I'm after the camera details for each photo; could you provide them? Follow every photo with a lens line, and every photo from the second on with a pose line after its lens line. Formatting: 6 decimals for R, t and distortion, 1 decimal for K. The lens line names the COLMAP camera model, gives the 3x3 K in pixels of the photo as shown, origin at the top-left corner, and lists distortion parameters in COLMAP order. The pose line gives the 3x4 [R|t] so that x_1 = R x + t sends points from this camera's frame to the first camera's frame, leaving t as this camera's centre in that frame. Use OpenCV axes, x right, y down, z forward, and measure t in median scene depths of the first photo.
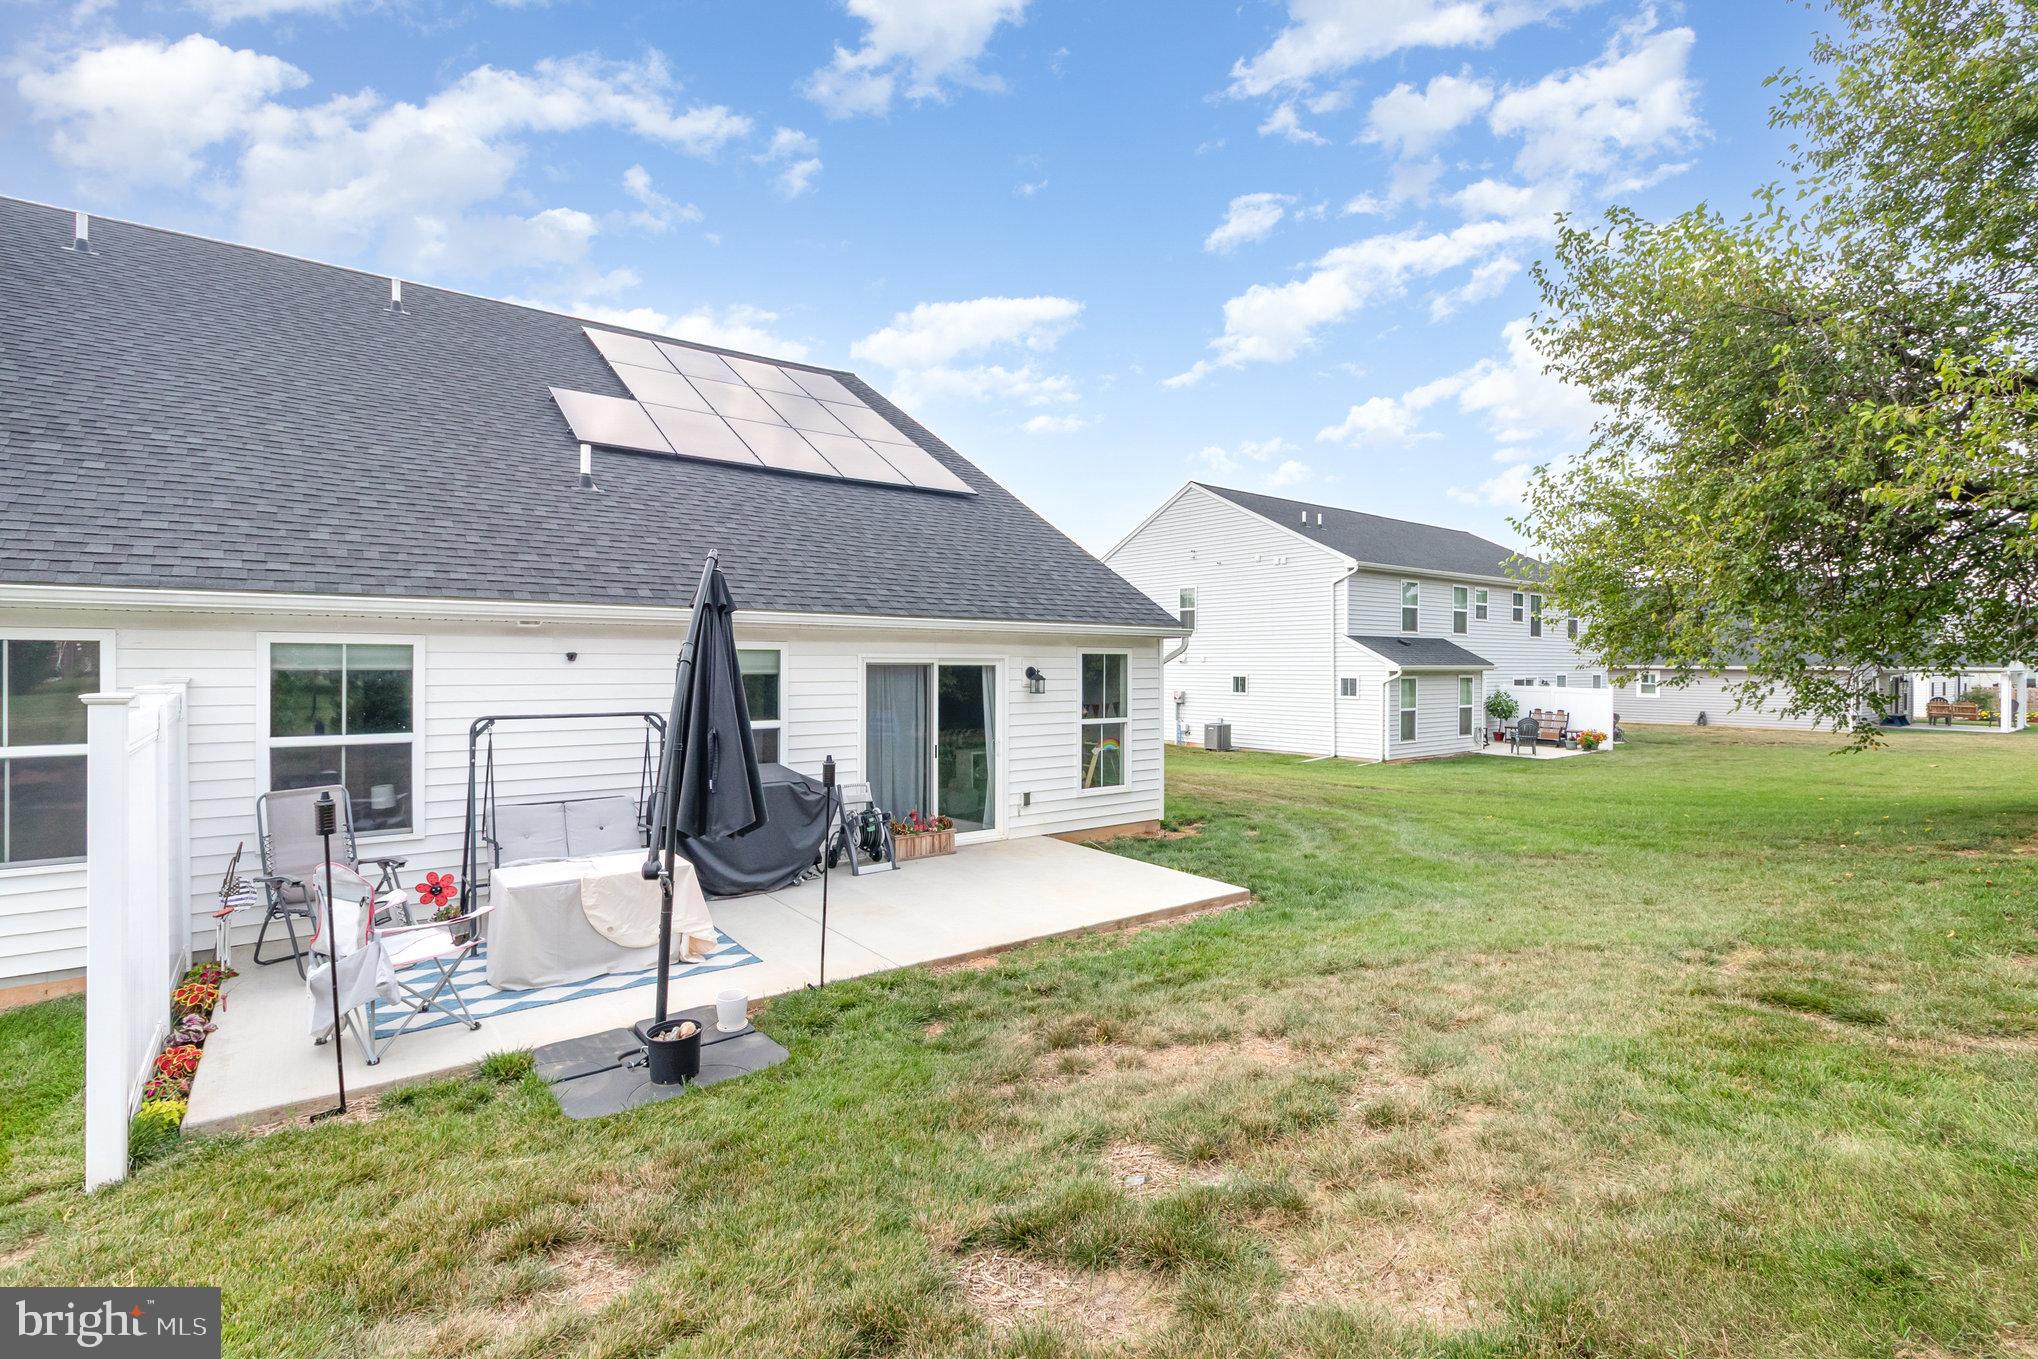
lens RADIAL K [[936.1, 0, 1033.3], [0, 936.1, 666.1], [0, 0, 1]] dist [-0.000343, -0.000057]
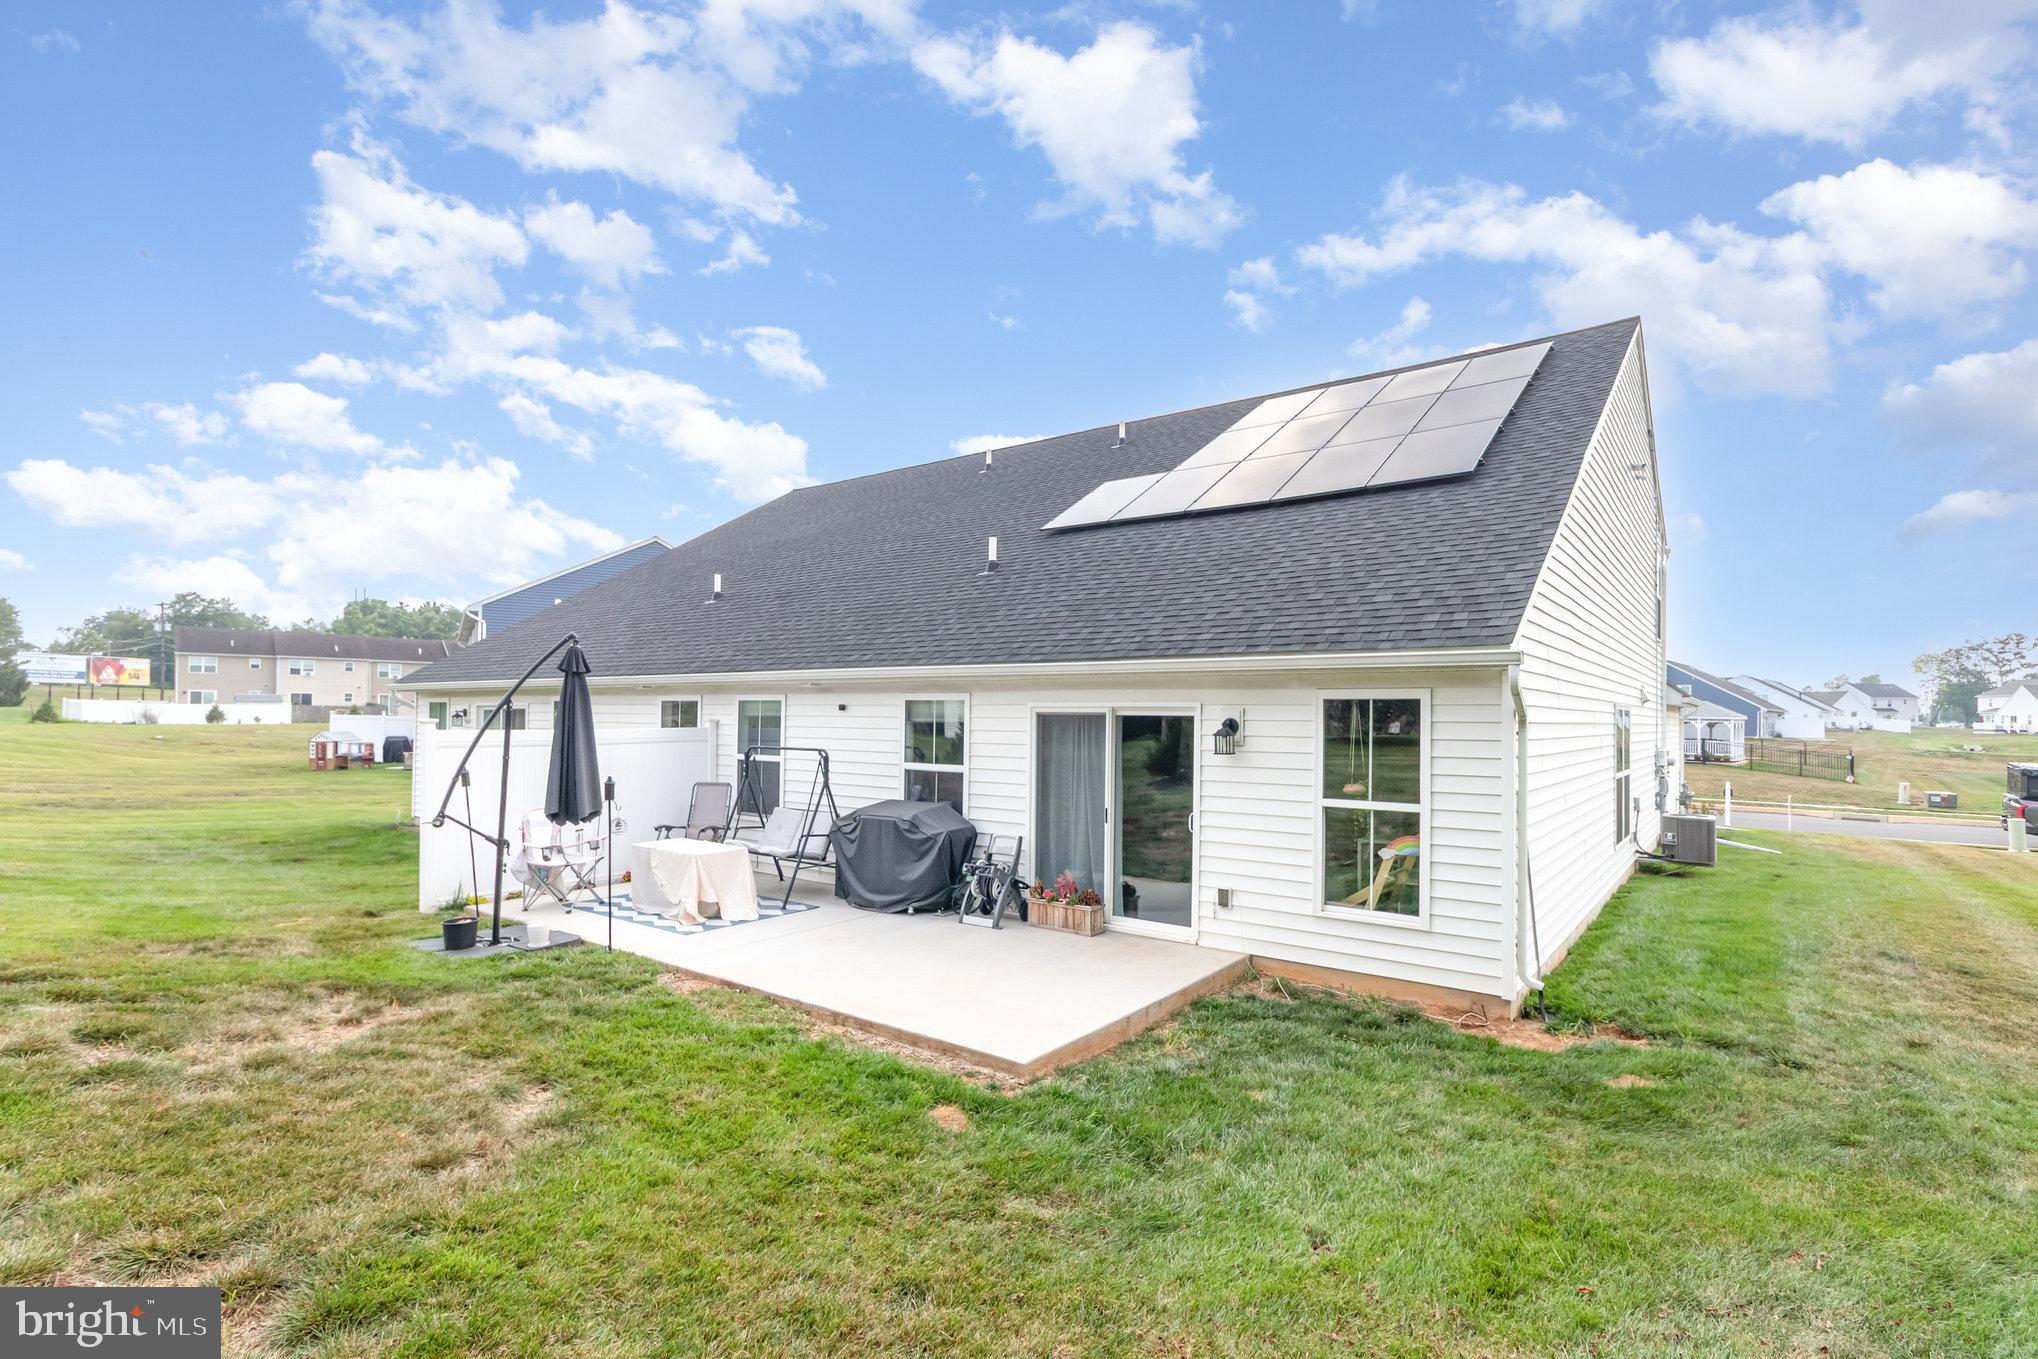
lens RADIAL K [[949.4, 0, 1025.2], [0, 949.4, 705.7], [0, 0, 1]] dist [-0.000582, -0.000106]
pose [[0.269934, -0.012943, -0.962792, 0.714489], [-0.011275, 0.999799, -0.016601, 0.005709], [0.962813, 0.015337, 0.269734, 0.689866]]
